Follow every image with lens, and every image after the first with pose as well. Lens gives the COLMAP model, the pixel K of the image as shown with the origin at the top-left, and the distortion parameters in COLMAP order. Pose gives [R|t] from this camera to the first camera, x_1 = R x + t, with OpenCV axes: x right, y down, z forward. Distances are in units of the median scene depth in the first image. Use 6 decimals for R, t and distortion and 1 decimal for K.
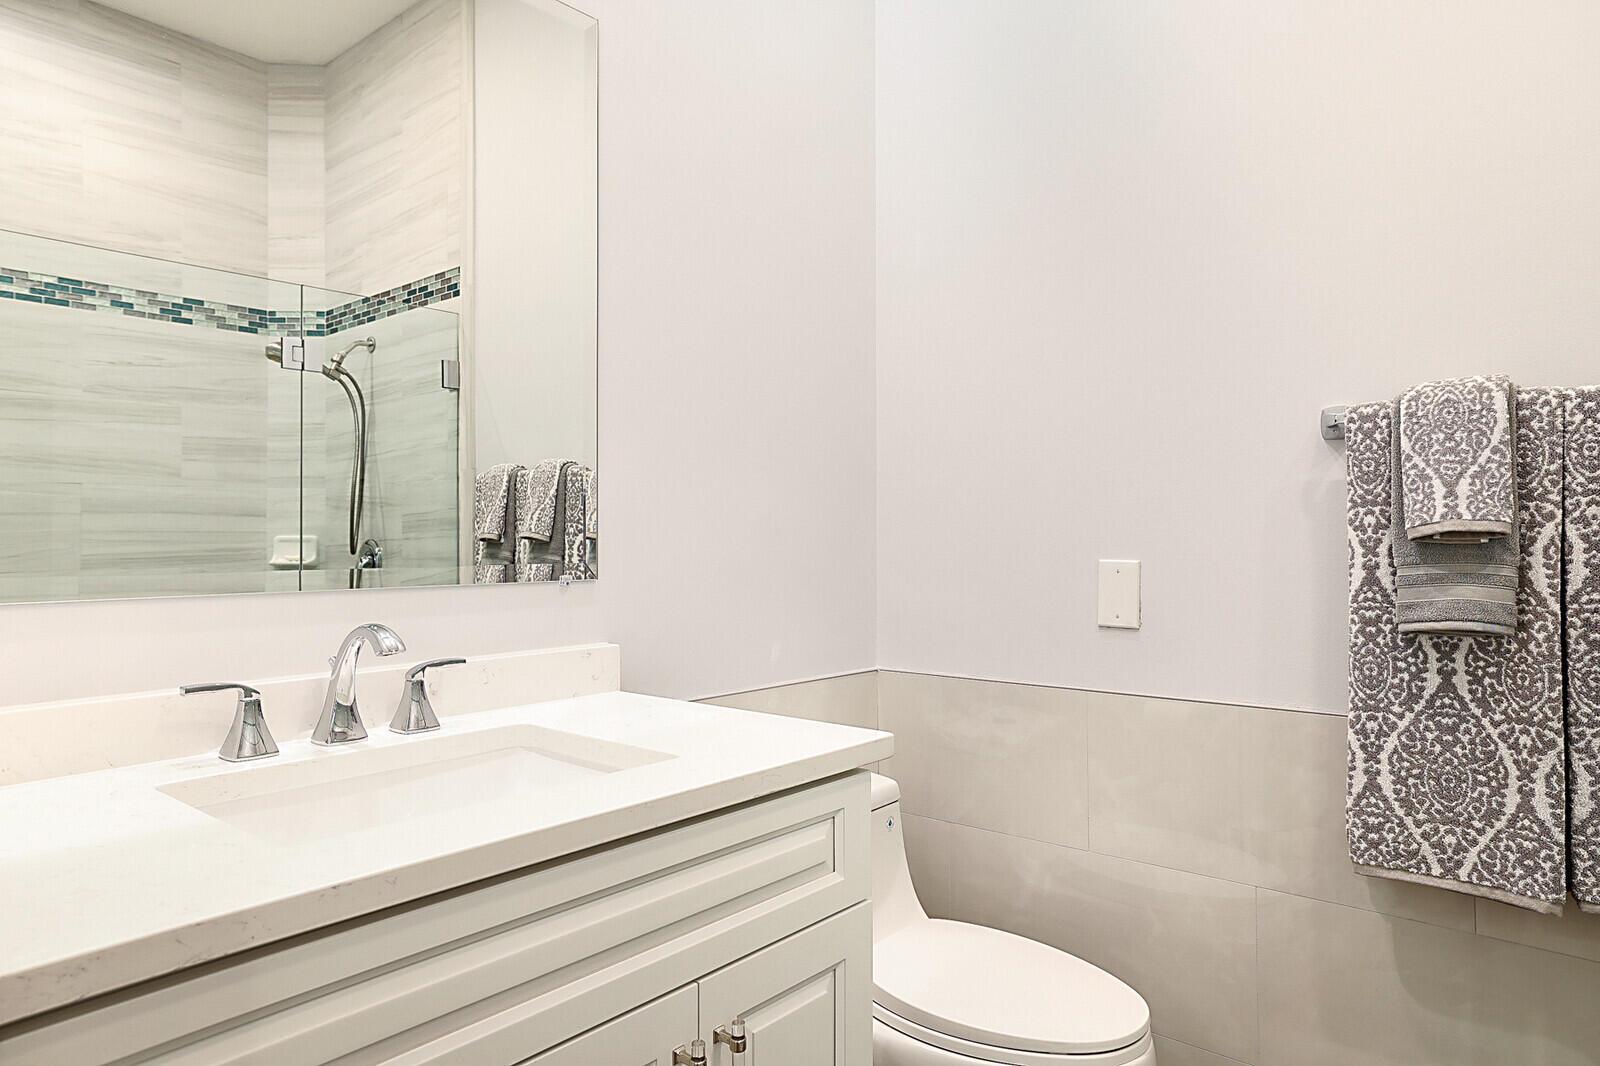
lens RADIAL K [[982.2, 0, 802.2], [0, 982.2, 530.4], [0, 0, 1]] dist [0.006515, 0.010183]
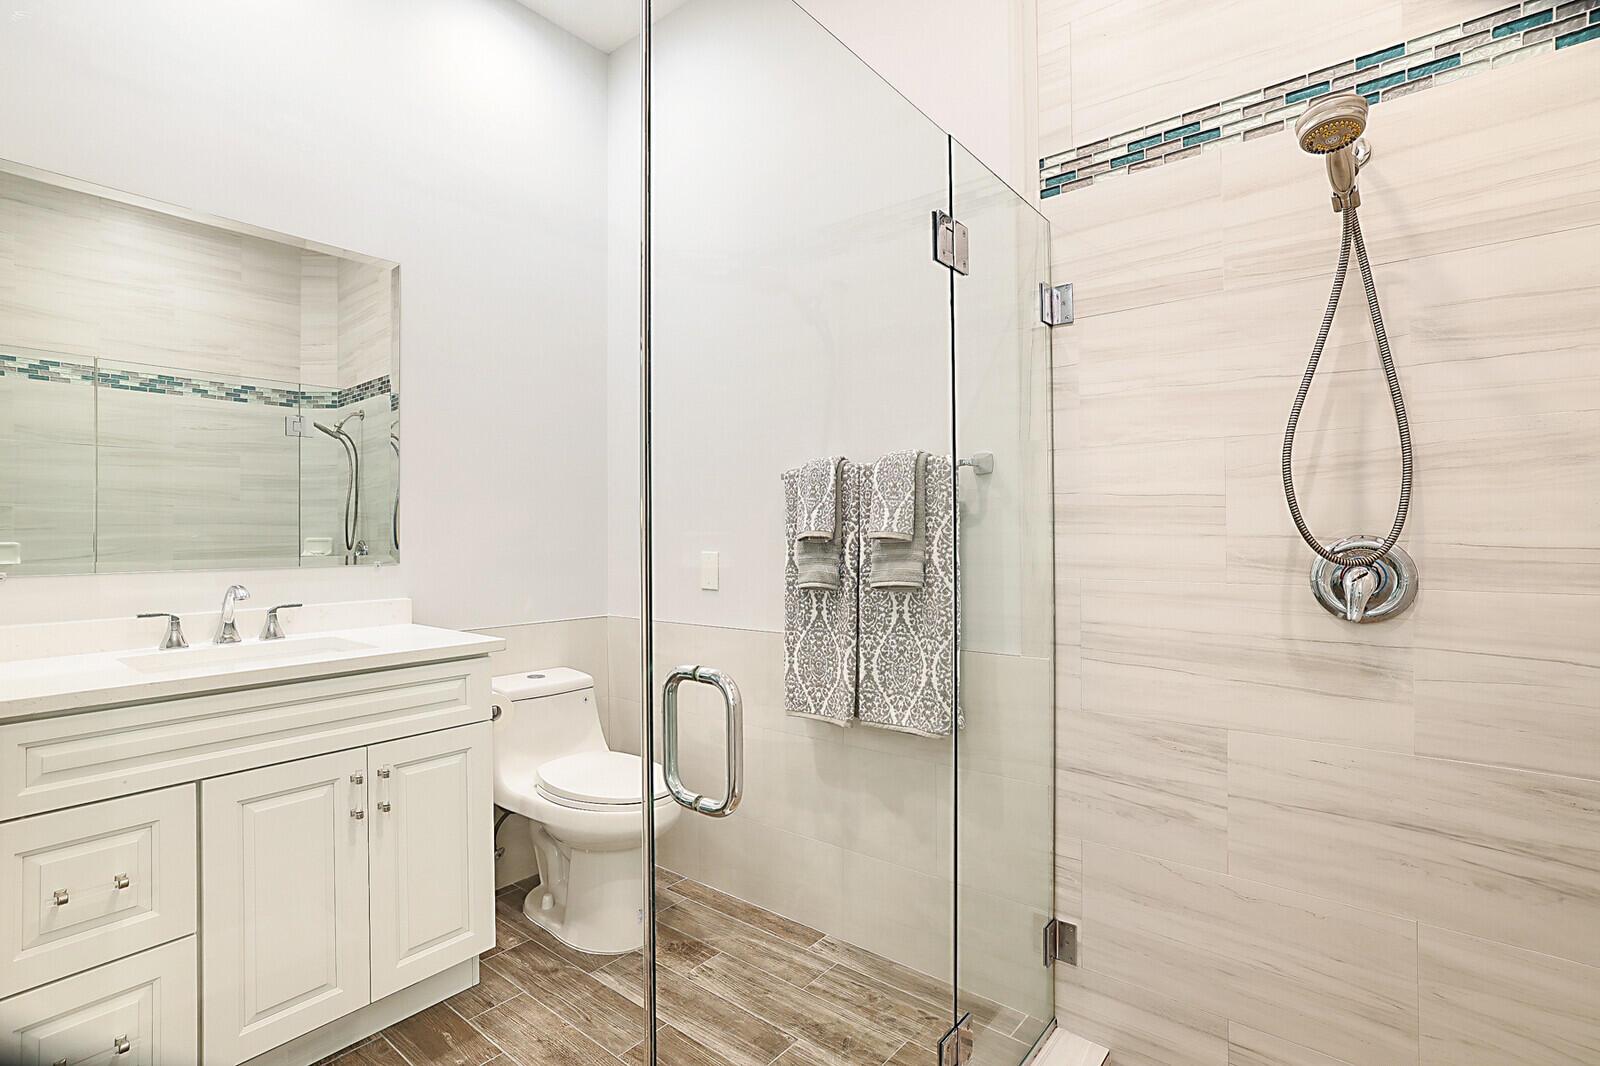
lens RADIAL K [[751.5, 0, 805.6], [0, 751.5, 528.2], [0, 0, 1]] dist [-0.016057, 0.010120]
pose [[0.999872, -0.003360, 0.015672, 0.355553], [0.003392, 0.999992, -0.002022, -0.007068], [-0.015665, 0.002075, 0.999875, -0.281555]]
